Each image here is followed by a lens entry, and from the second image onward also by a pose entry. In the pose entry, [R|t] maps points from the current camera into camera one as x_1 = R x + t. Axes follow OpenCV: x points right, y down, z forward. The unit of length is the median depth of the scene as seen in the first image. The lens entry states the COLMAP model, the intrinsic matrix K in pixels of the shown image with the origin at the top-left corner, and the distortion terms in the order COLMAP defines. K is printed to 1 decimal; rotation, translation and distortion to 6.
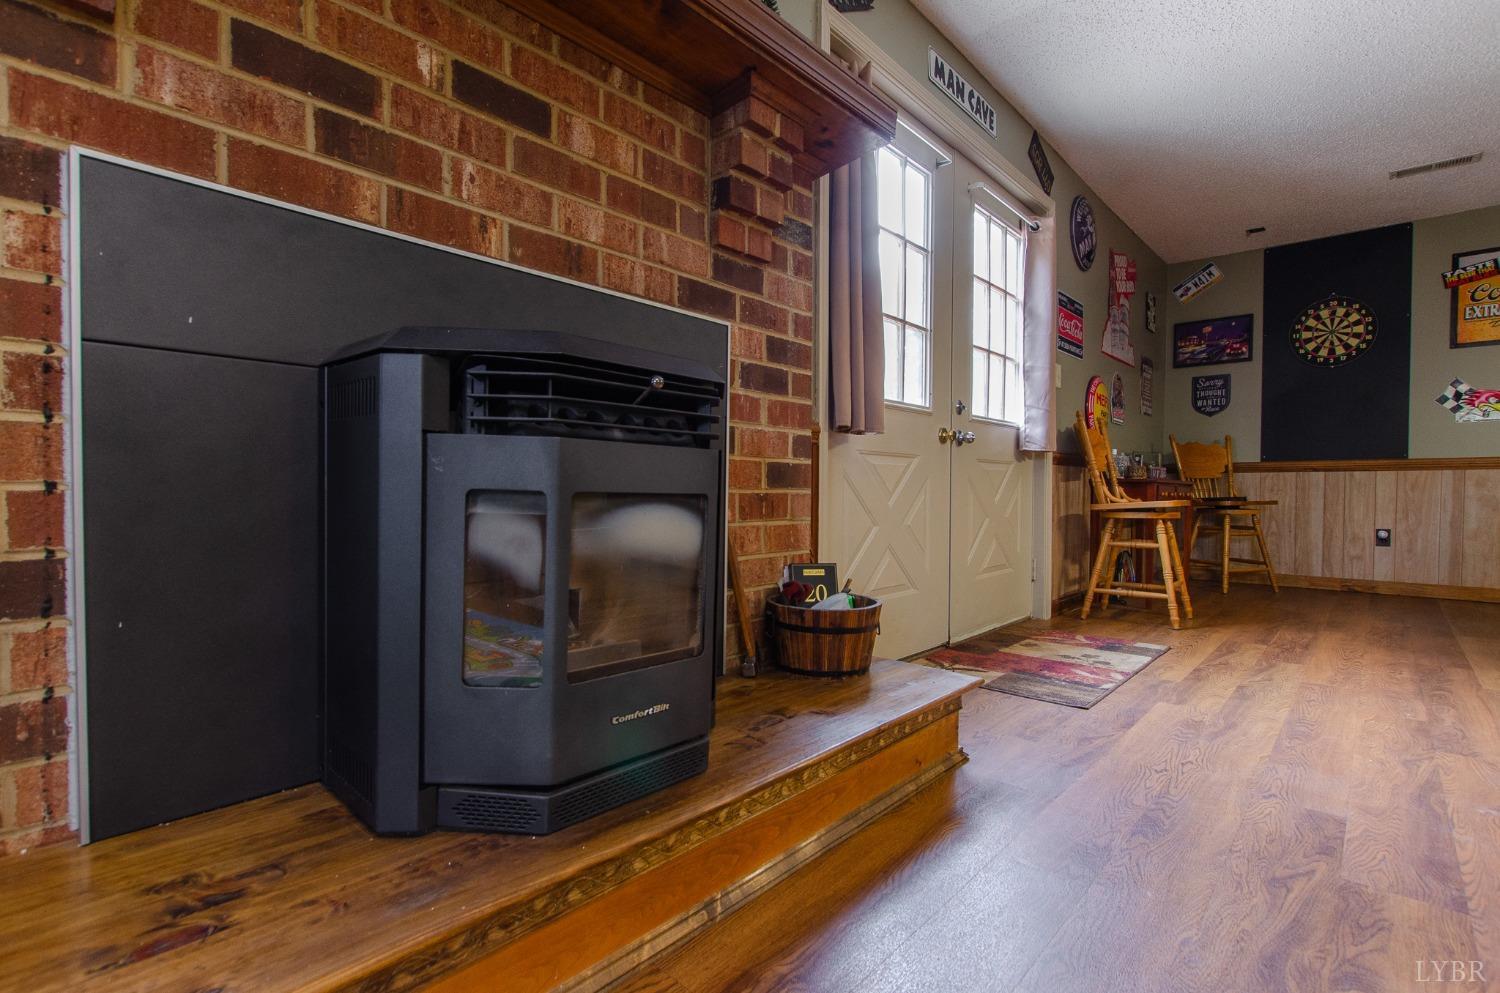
lens RADIAL K [[701.5, 0, 751.7], [0, 701.5, 505.4], [0, 0, 1]] dist [0.001692, -0.000612]
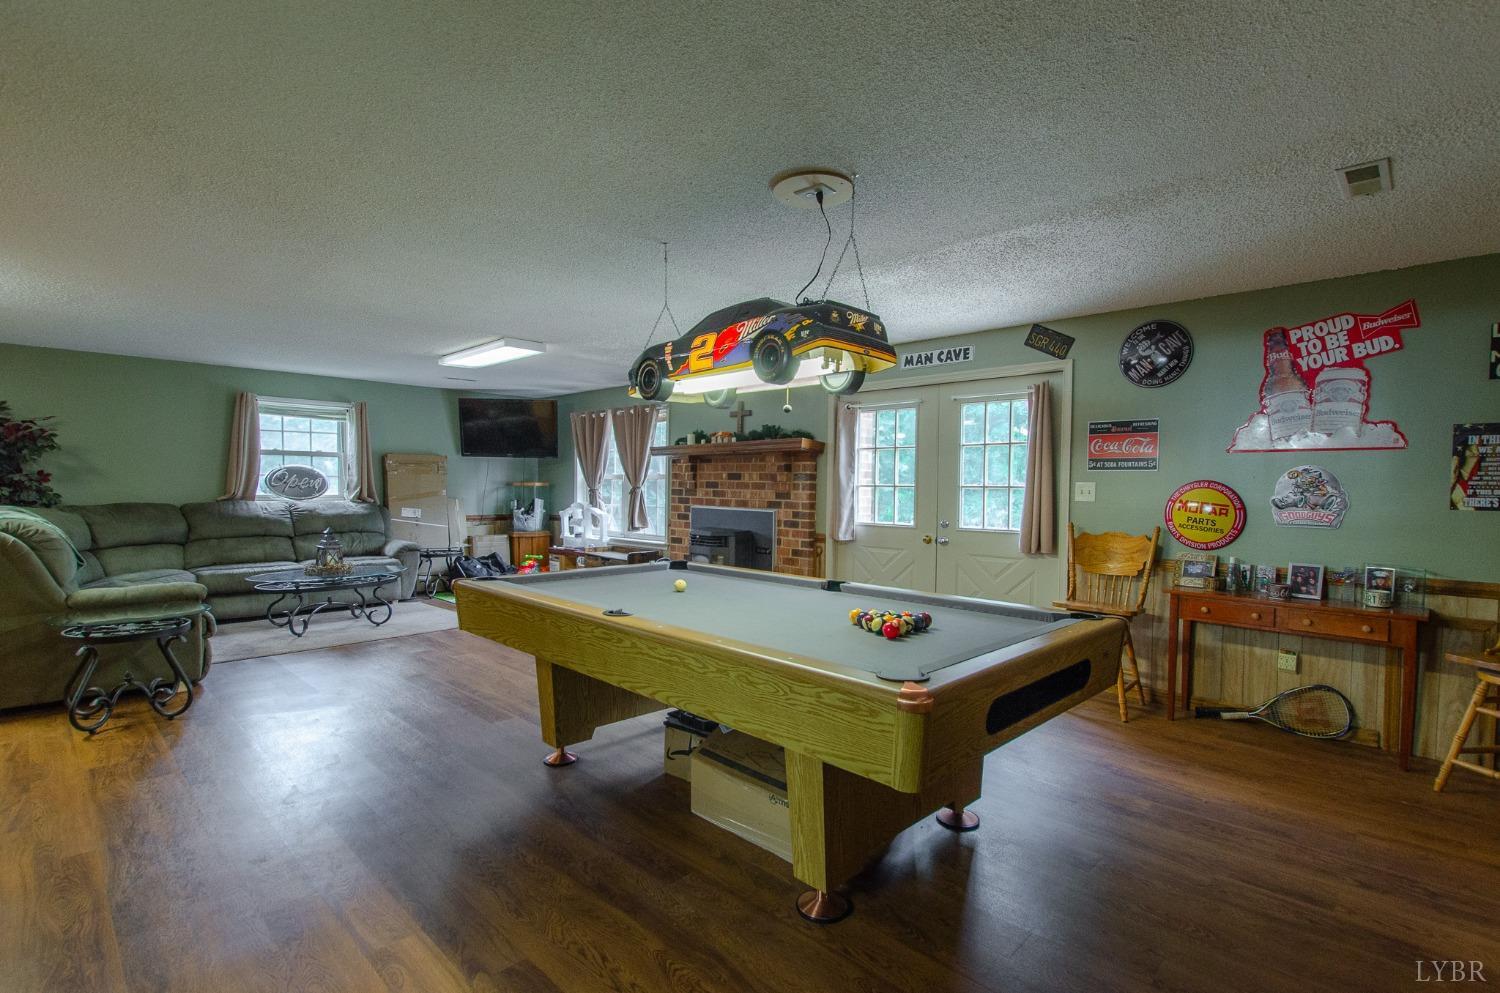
lens RADIAL K [[701.5, 0, 736.6], [0, 701.5, 500.0], [0, 0, 1]] dist [0.001692, -0.000612]
pose [[-0.048429, 0.013961, -0.998729, 3.353850], [-0.033235, 0.999326, 0.015581, -0.334467], [0.998274, 0.033947, -0.047932, 0.879430]]
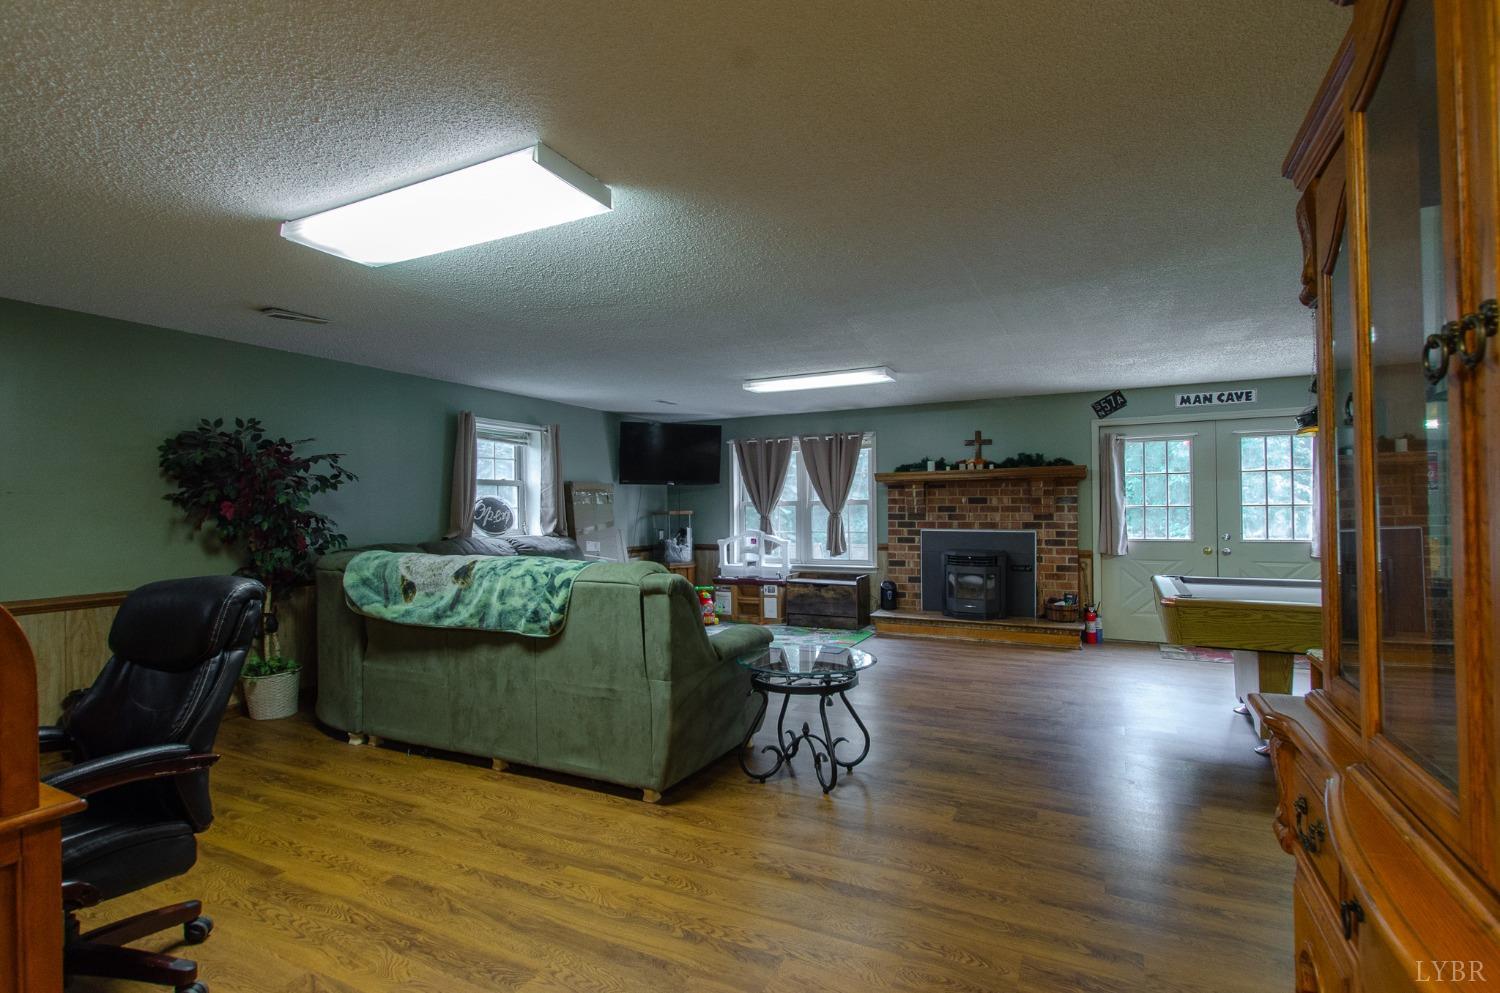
lens RADIAL K [[701.5, 0, 744.2], [0, 701.5, 505.8], [0, 0, 1]] dist [0.001692, -0.000612]
pose [[0.246473, -0.012336, -0.969071, 3.194742], [-0.010124, 0.999832, -0.015303, -0.297682], [0.969097, 0.013582, 0.246306, -1.514501]]
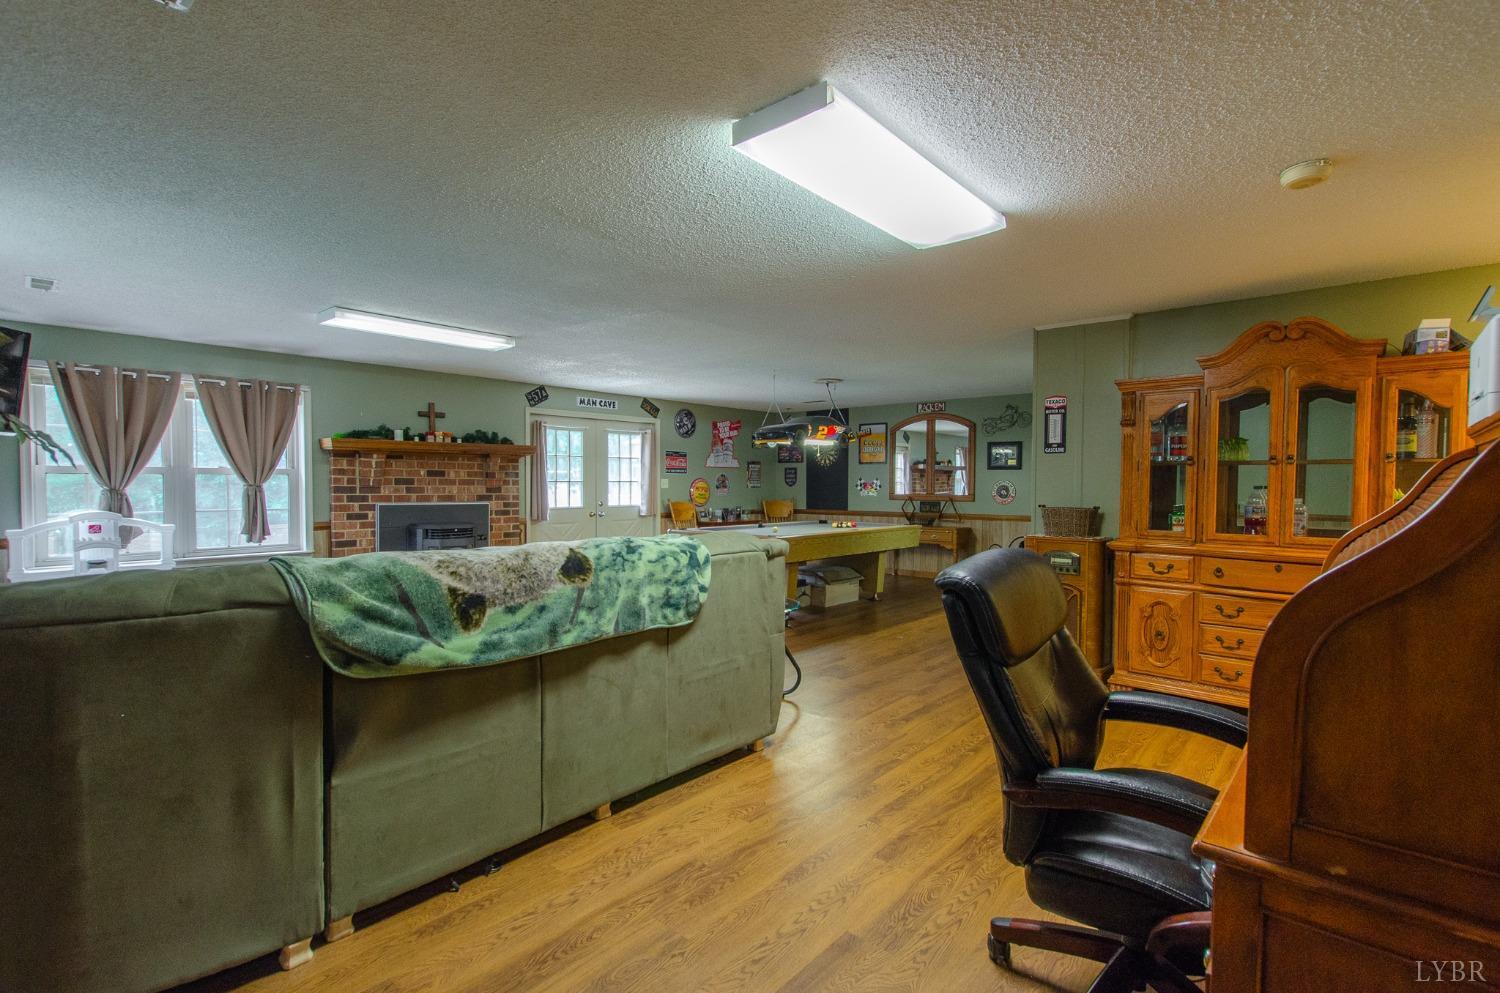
lens RADIAL K [[701.5, 0, 735.1], [0, 701.5, 501.9], [0, 0, 1]] dist [0.001692, -0.000612]
pose [[0.999813, -0.000487, -0.019356, 1.471938], [0.000621, 0.999976, 0.006910, -0.267908], [0.019353, -0.006921, 0.999789, -3.131148]]
